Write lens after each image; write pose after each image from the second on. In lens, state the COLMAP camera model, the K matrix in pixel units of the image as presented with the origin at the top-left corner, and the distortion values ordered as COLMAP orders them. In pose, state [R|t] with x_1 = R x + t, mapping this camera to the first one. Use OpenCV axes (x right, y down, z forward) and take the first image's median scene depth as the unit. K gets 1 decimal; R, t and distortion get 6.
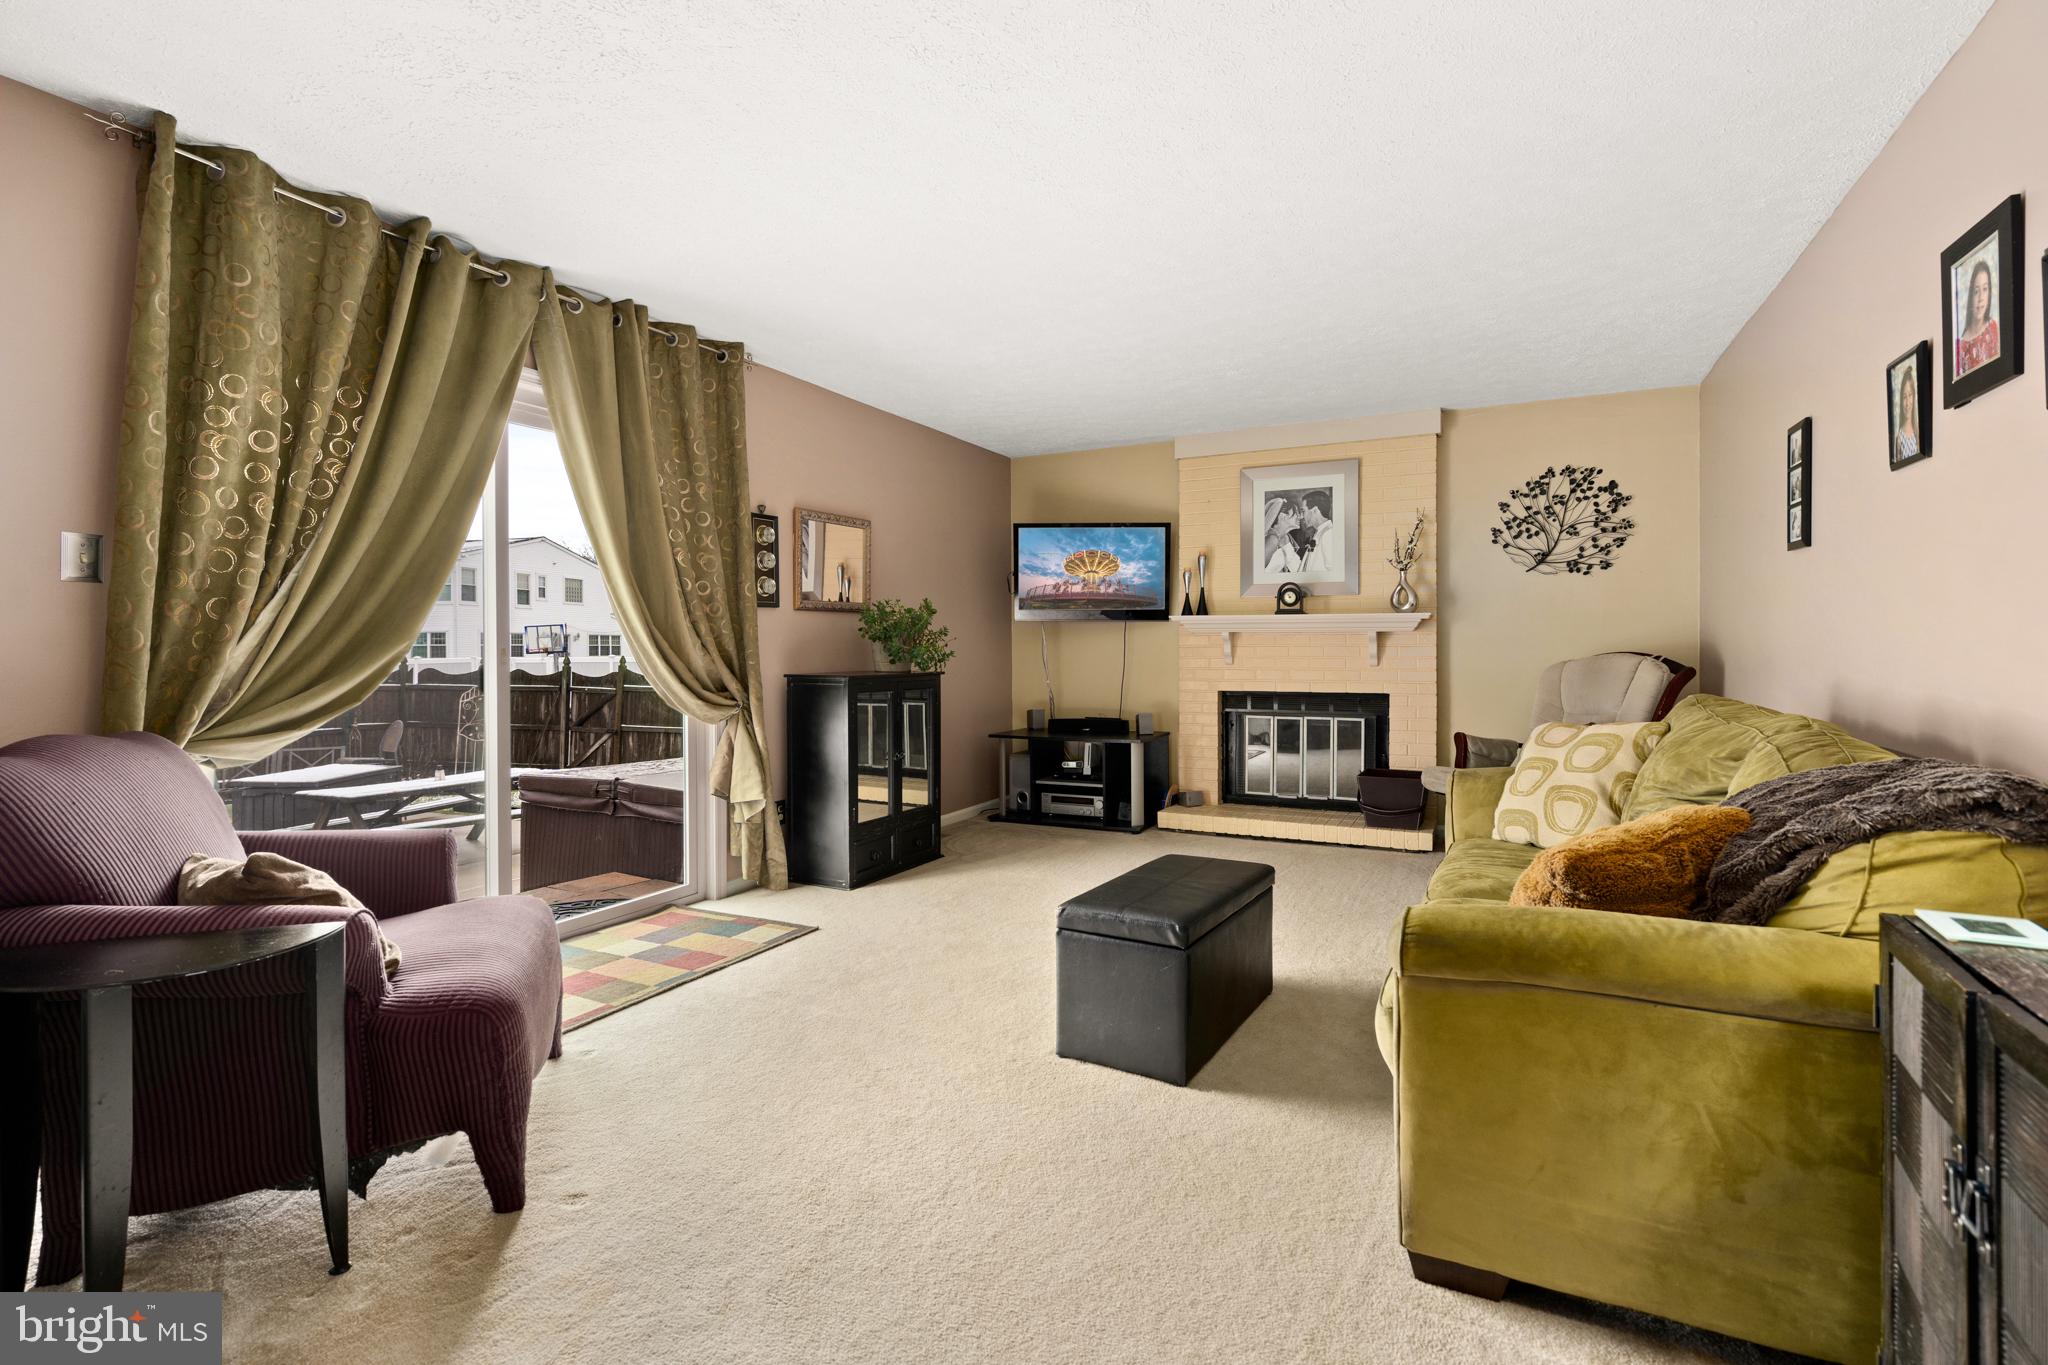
lens RADIAL K [[937.2, 0, 1030.4], [0, 937.2, 643.2], [0, 0, 1]] dist [-0.013000, 0.006148]
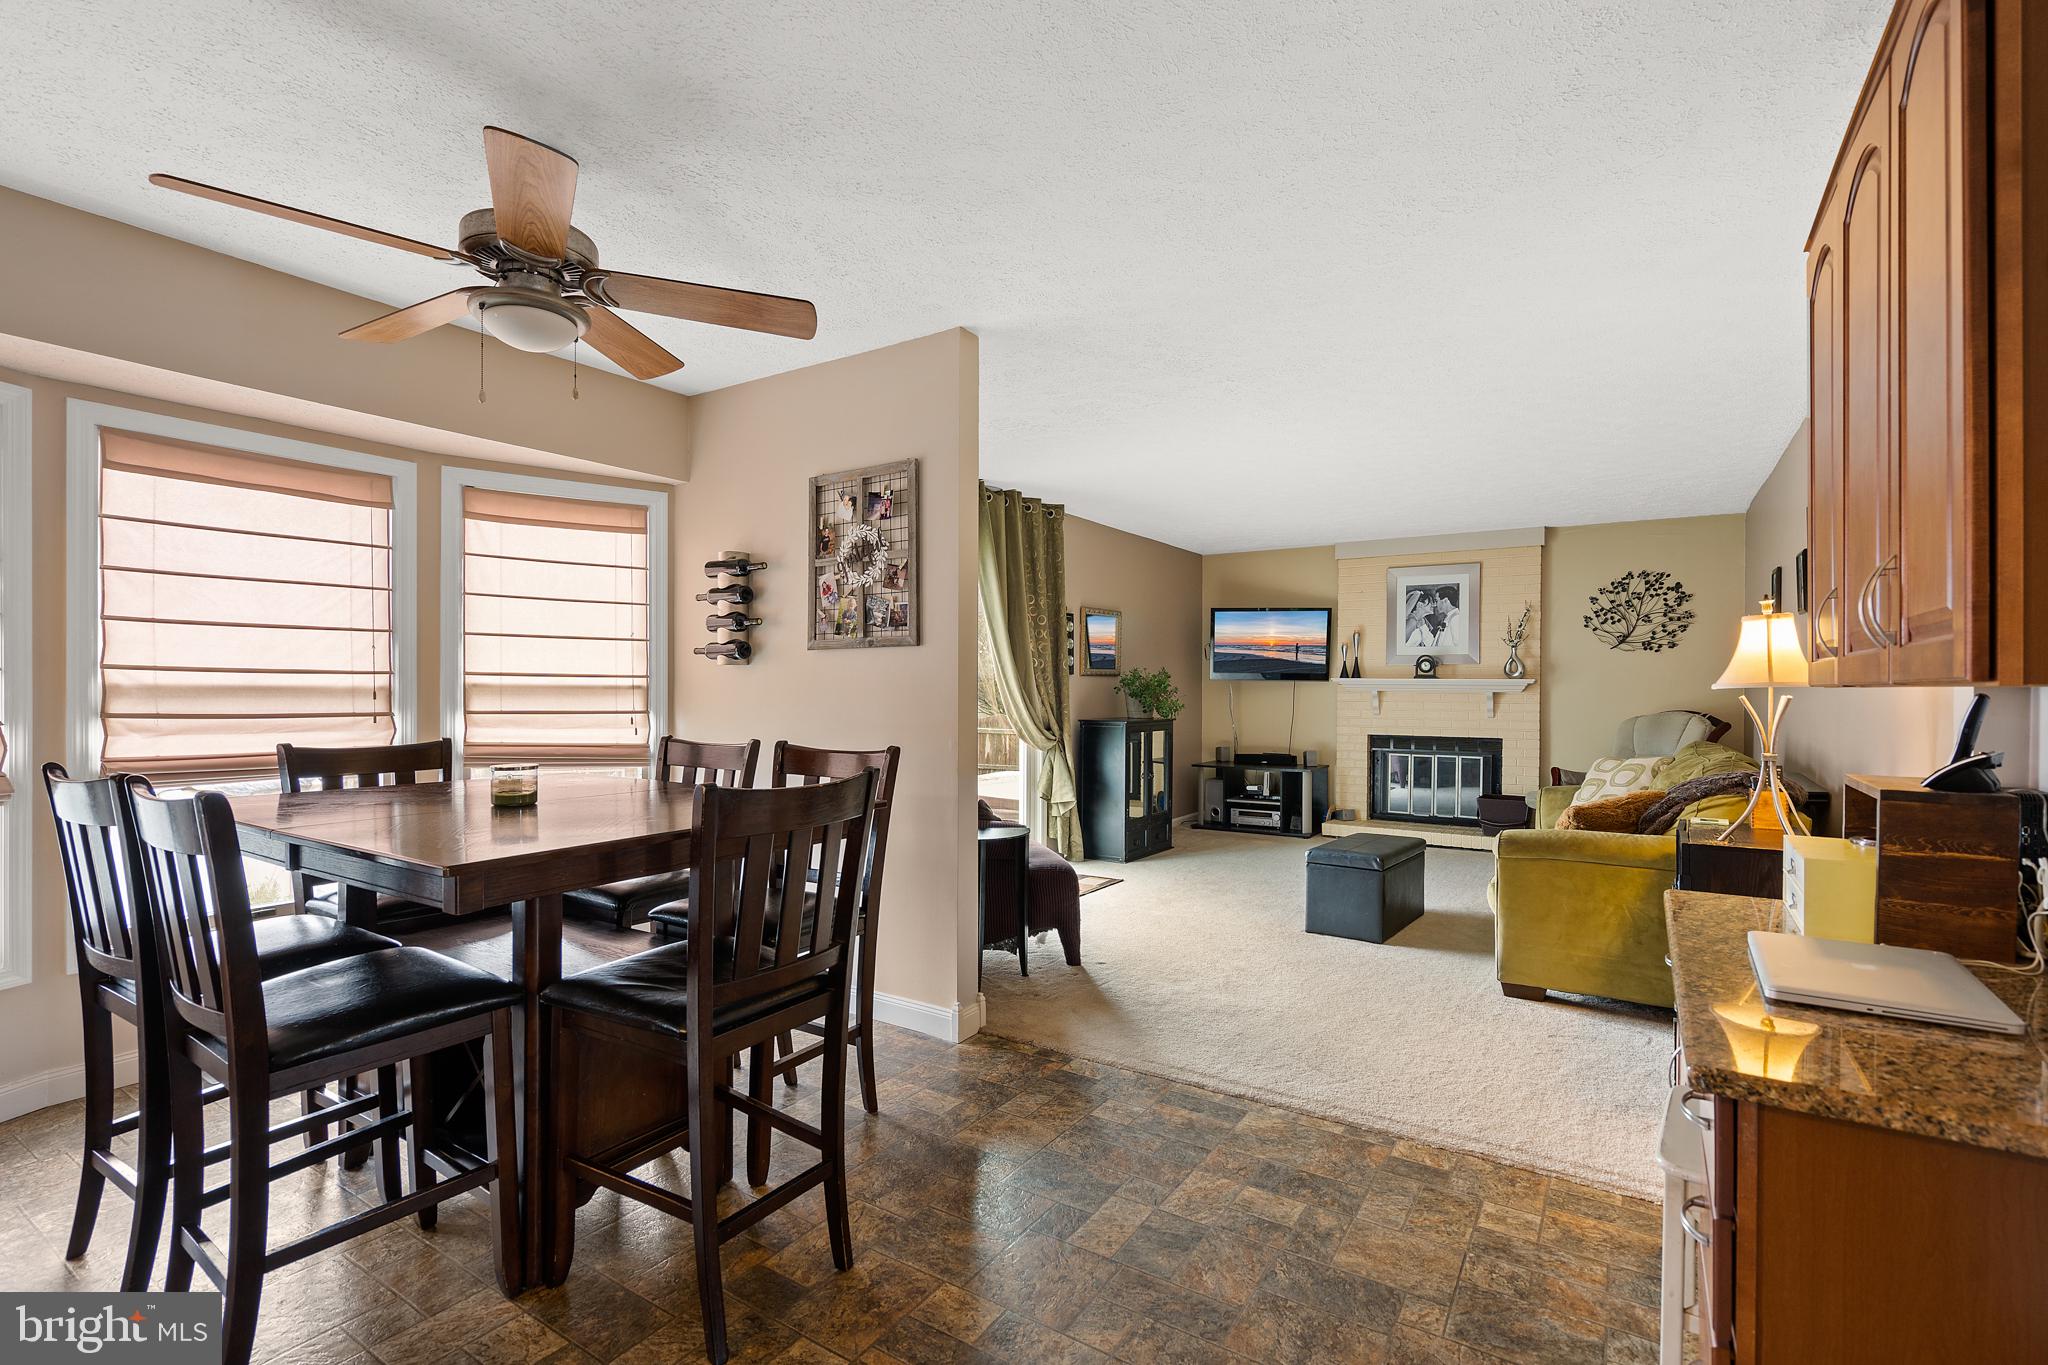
lens RADIAL K [[950.7, 0, 1029.3], [0, 950.7, 683.7], [0, 0, 1]] dist [0.002559, -0.000055]
pose [[0.994666, 0.008633, -0.102791, -0.180391], [-0.008583, 0.999963, 0.000924, -0.024019], [0.102795, -0.000037, 0.994703, -0.507321]]
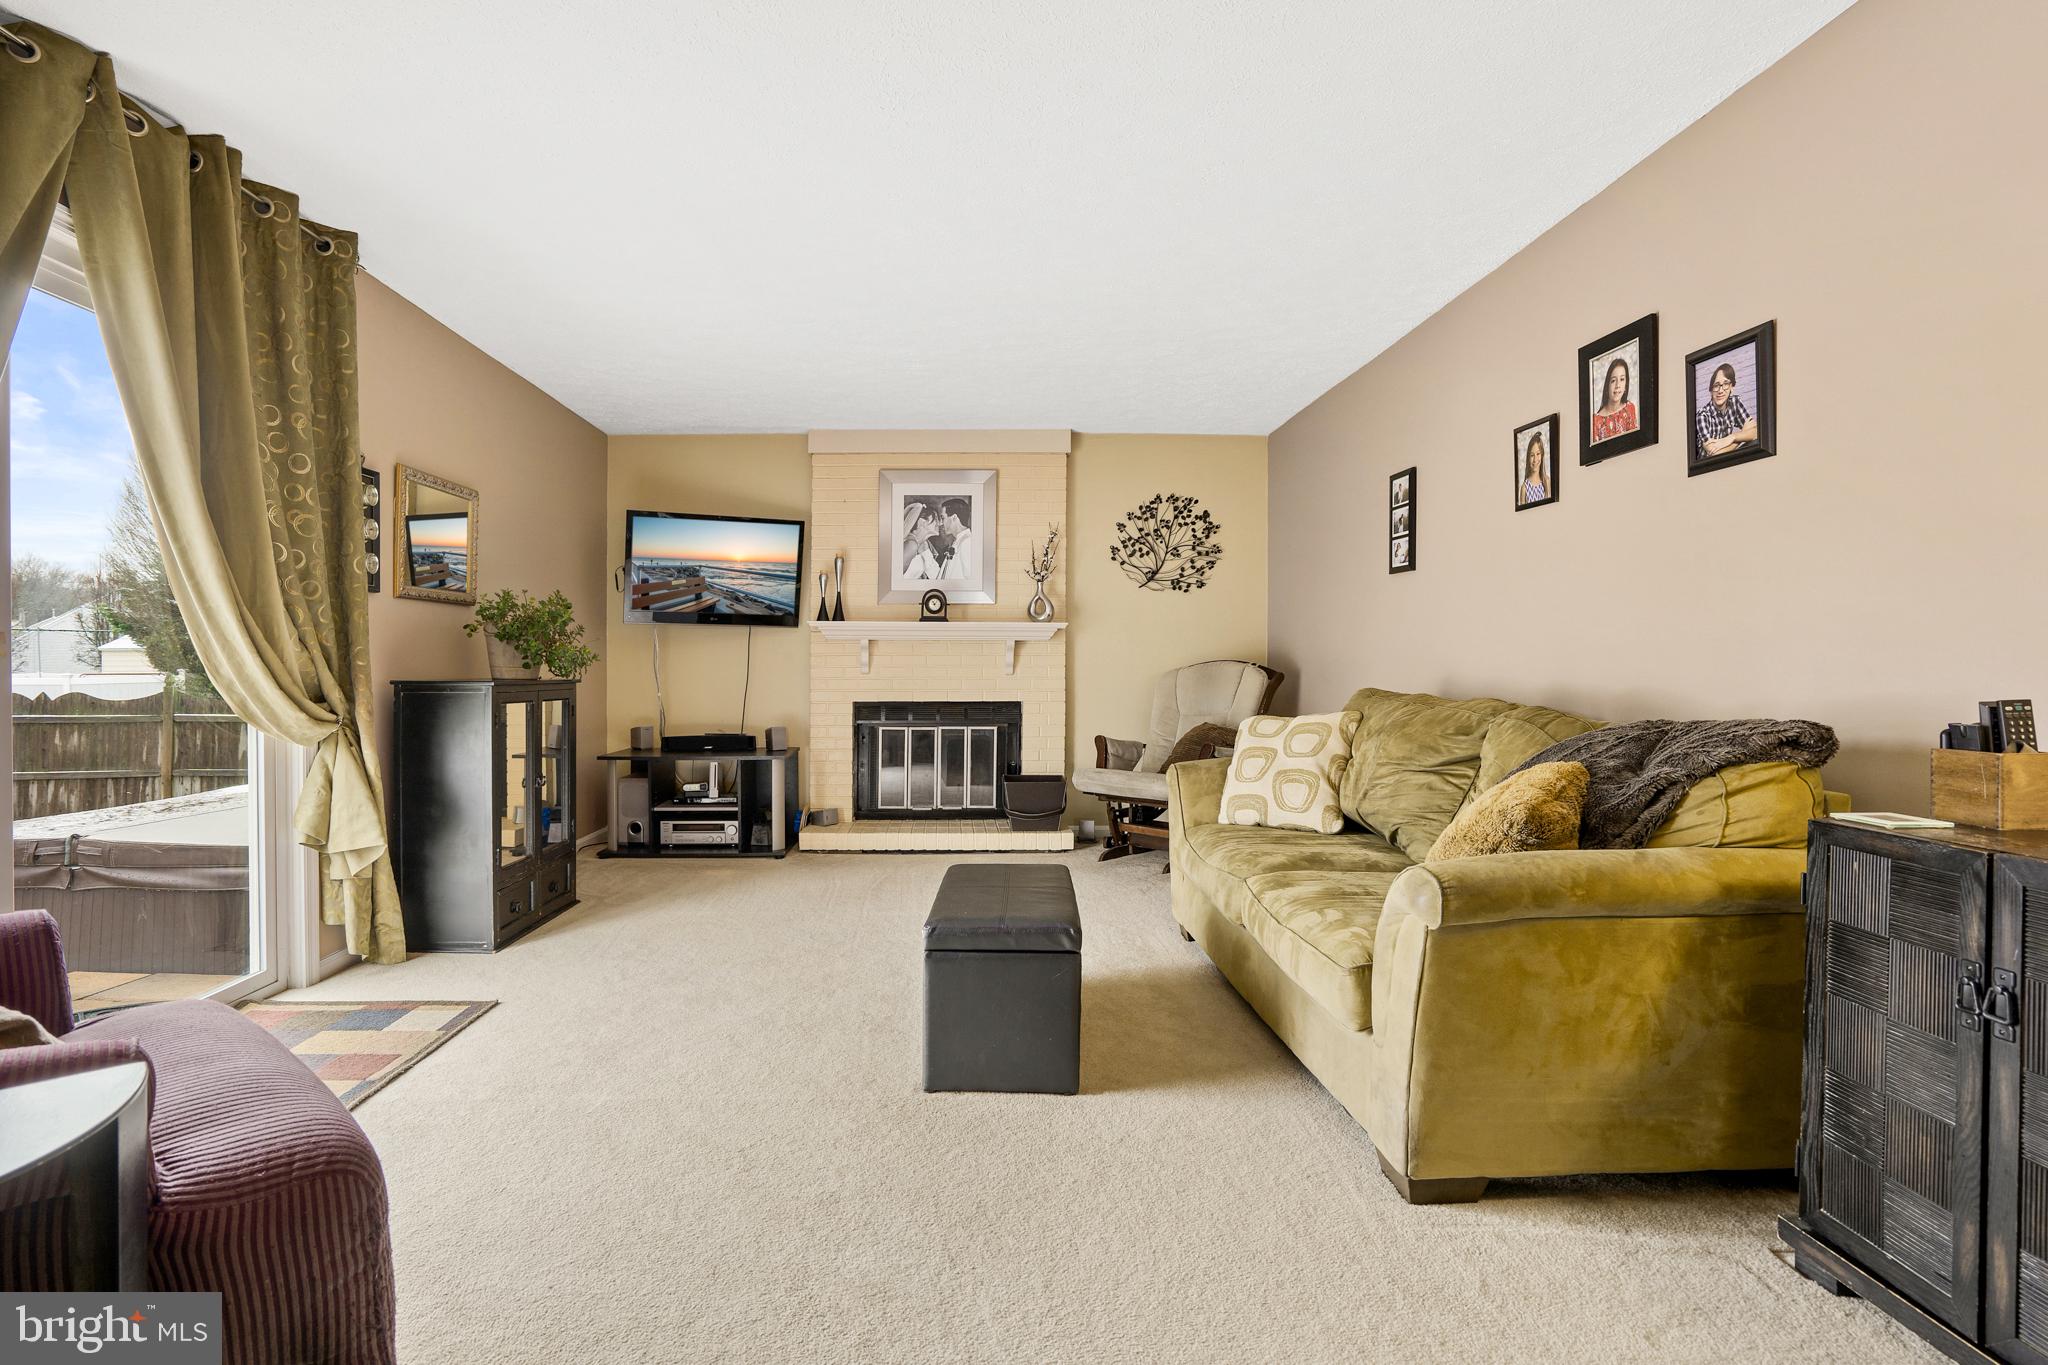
lens RADIAL K [[979.7, 0, 965.8], [0, 979.7, 670.2], [0, 0, 1]] dist [-0.065655, 0.027074]
pose [[0.885715, 0.002414, 0.464223, -0.205514], [-0.004534, 0.999984, 0.003451, 0.019472], [-0.464207, -0.005161, 0.885712, 0.091989]]
